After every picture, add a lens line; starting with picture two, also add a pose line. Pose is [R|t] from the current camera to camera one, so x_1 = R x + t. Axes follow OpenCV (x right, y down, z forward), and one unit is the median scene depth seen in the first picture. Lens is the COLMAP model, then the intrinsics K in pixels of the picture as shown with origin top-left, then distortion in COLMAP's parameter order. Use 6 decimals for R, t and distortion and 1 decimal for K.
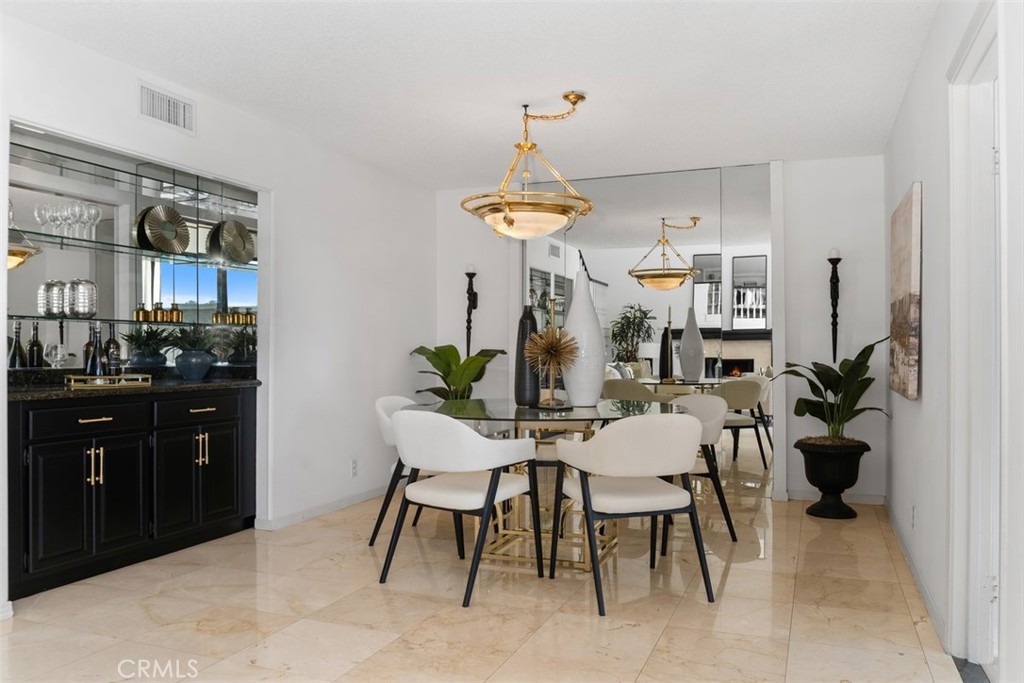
lens RADIAL K [[821.5, 0, 511.4], [0, 821.5, 342.4], [0, 0, 1]] dist [-0.079174, -0.003520]
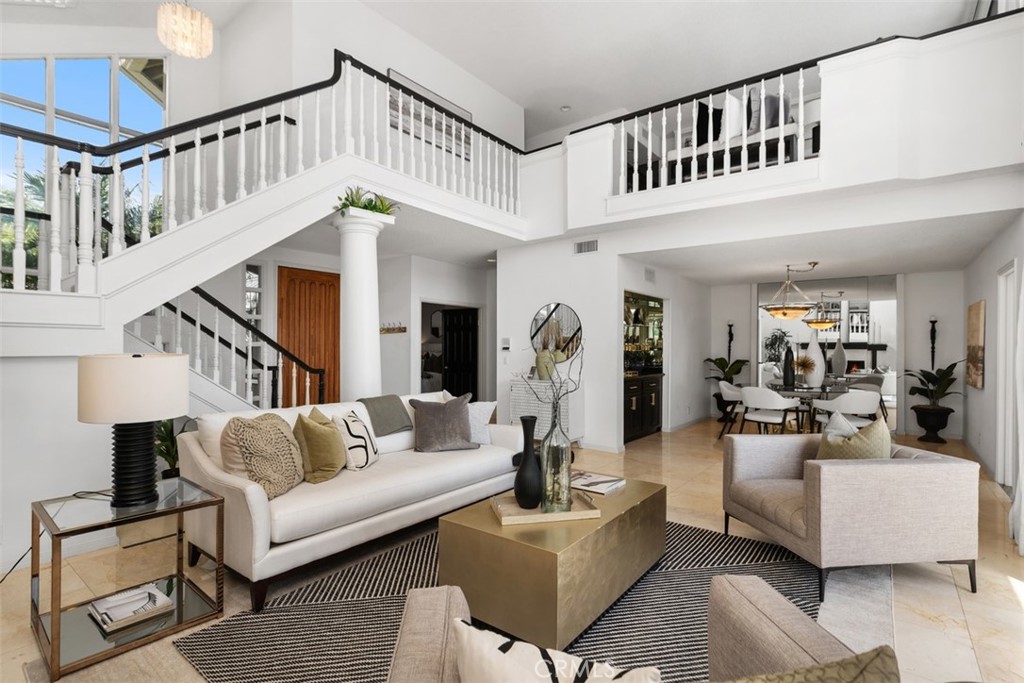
lens RADIAL K [[484.5, 0, 532.3], [0, 484.5, 346.4], [0, 0, 1]] dist [0.000078, -0.000260]
pose [[0.959925, 0.005947, -0.280194, -0.260488], [-0.005337, 0.999981, 0.002937, -0.036772], [0.280207, -0.001324, 0.959939, -0.524453]]
